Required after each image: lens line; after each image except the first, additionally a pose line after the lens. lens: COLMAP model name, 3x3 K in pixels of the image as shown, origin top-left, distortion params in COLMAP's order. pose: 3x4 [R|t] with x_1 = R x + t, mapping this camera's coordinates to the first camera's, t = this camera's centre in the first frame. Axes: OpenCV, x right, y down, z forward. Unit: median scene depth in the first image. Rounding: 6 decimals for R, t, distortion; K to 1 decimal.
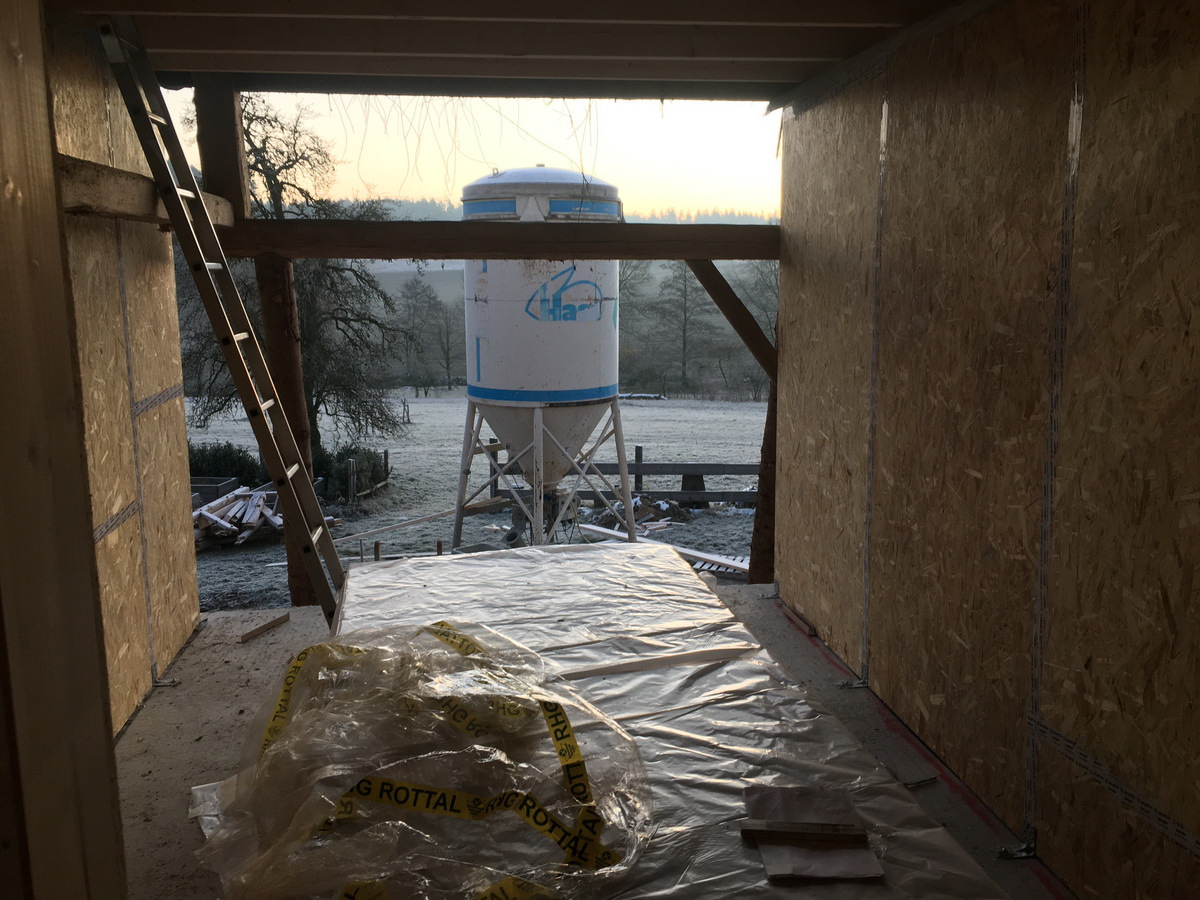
lens RADIAL K [[1047.3, 0, 602.5], [0, 1047.3, 454.8], [0, 0, 1]] dist [0.021850, -0.015592]
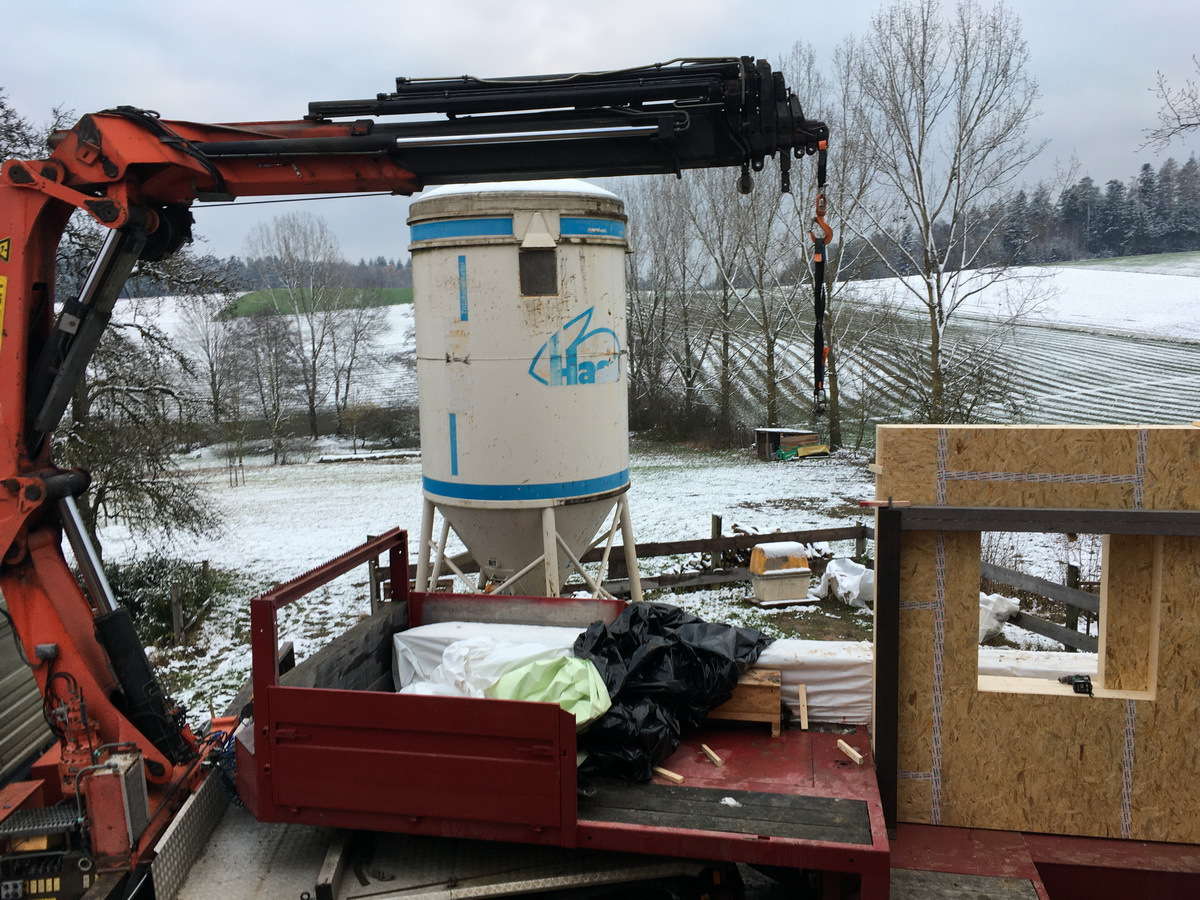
lens RADIAL K [[1047.3, 0, 598.2], [0, 1047.3, 443.7], [0, 0, 1]] dist [0.021850, -0.015592]
pose [[0.962380, -0.058596, 0.265314, -0.216325], [0.072996, 0.996329, -0.044733, -0.054279], [-0.261719, 0.062417, 0.963124, 0.306932]]
